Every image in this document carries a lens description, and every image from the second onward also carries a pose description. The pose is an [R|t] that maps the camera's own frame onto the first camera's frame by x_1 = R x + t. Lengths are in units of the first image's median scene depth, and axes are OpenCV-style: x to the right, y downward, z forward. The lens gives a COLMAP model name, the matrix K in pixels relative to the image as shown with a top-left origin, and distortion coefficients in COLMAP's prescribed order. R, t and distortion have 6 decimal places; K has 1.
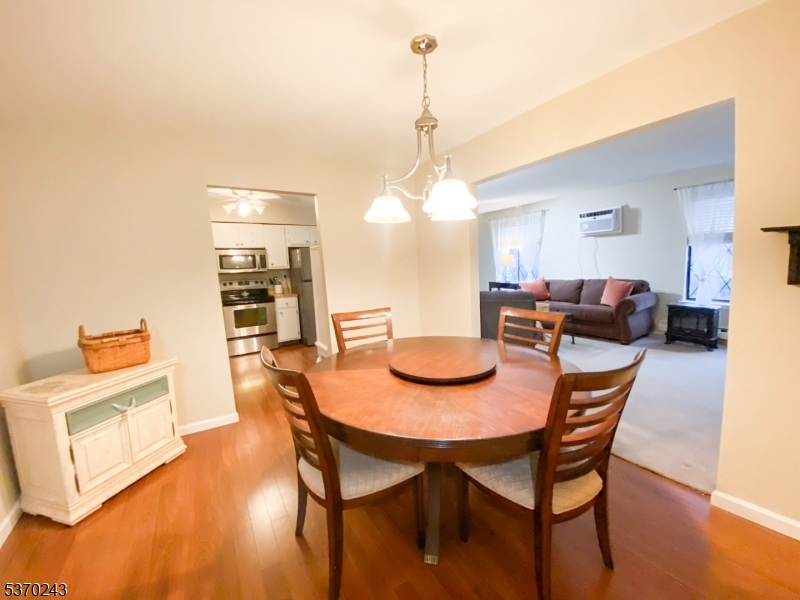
lens RADIAL K [[326.2, 0, 400.0], [0, 326.2, 300.0], [0, 0, 1]] dist [0.026765, -0.000547]
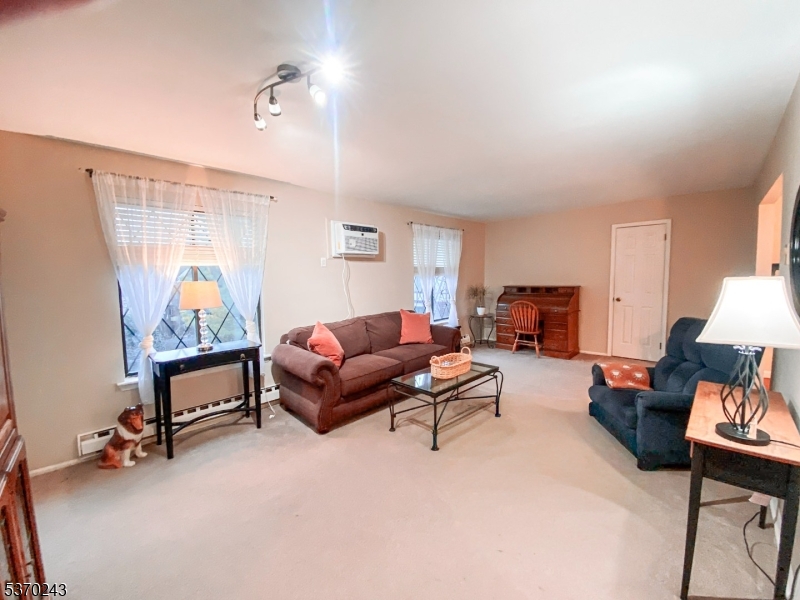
lens RADIAL K [[326.2, 0, 400.0], [0, 326.2, 300.0], [0, 0, 1]] dist [0.026765, -0.000547]
pose [[-0.222085, -0.030883, 0.974538, -0.139929], [0.136860, 0.988616, 0.062518, -0.132296], [-0.965374, 0.147260, -0.215330, 1.061911]]
